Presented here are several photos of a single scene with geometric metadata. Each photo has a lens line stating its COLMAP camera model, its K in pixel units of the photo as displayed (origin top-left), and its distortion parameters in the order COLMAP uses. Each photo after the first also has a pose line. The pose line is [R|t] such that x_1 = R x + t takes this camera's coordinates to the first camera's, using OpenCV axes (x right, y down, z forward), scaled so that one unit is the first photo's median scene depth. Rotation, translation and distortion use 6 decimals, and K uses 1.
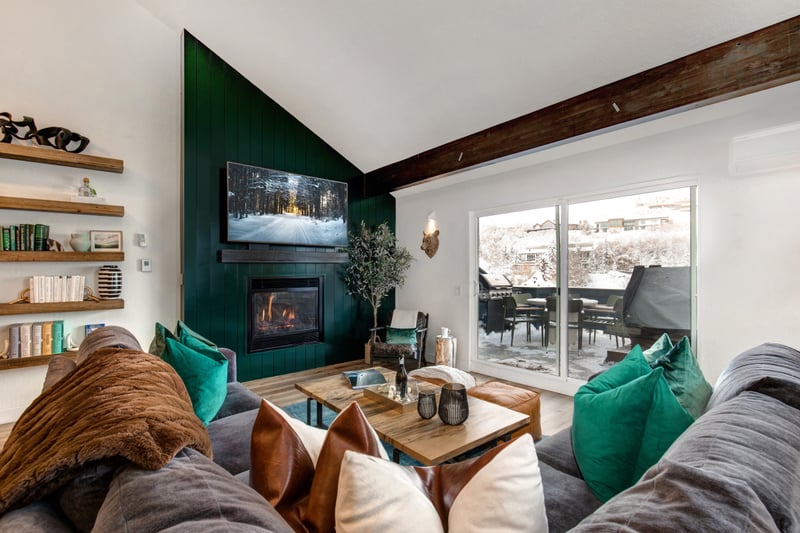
lens RADIAL K [[367.0, 0, 405.7], [0, 367.0, 272.8], [0, 0, 1]] dist [0.003567, 0.000433]
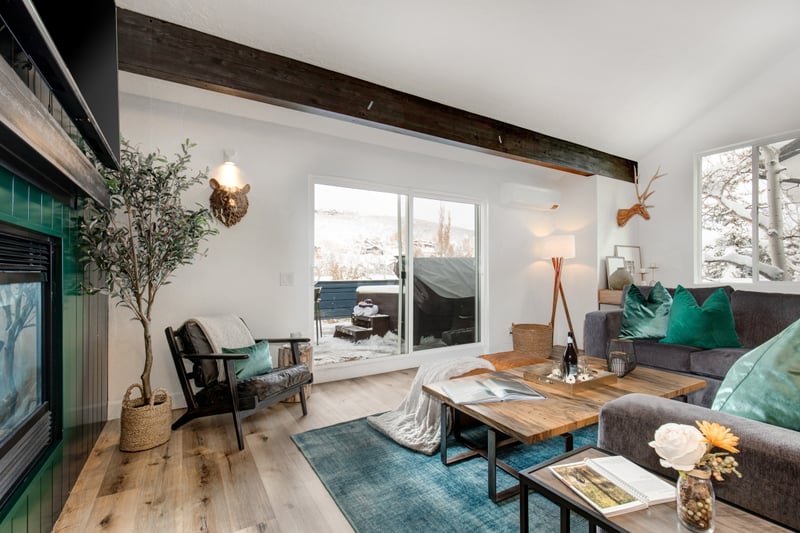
lens RADIAL K [[367.0, 0, 405.7], [0, 367.0, 272.8], [0, 0, 1]] dist [0.003567, 0.000433]
pose [[0.166643, 0.007041, 0.985992, -0.623680], [0.000569, 0.999974, -0.007237, 0.052311], [-0.986017, 0.001767, 0.166635, 0.796143]]
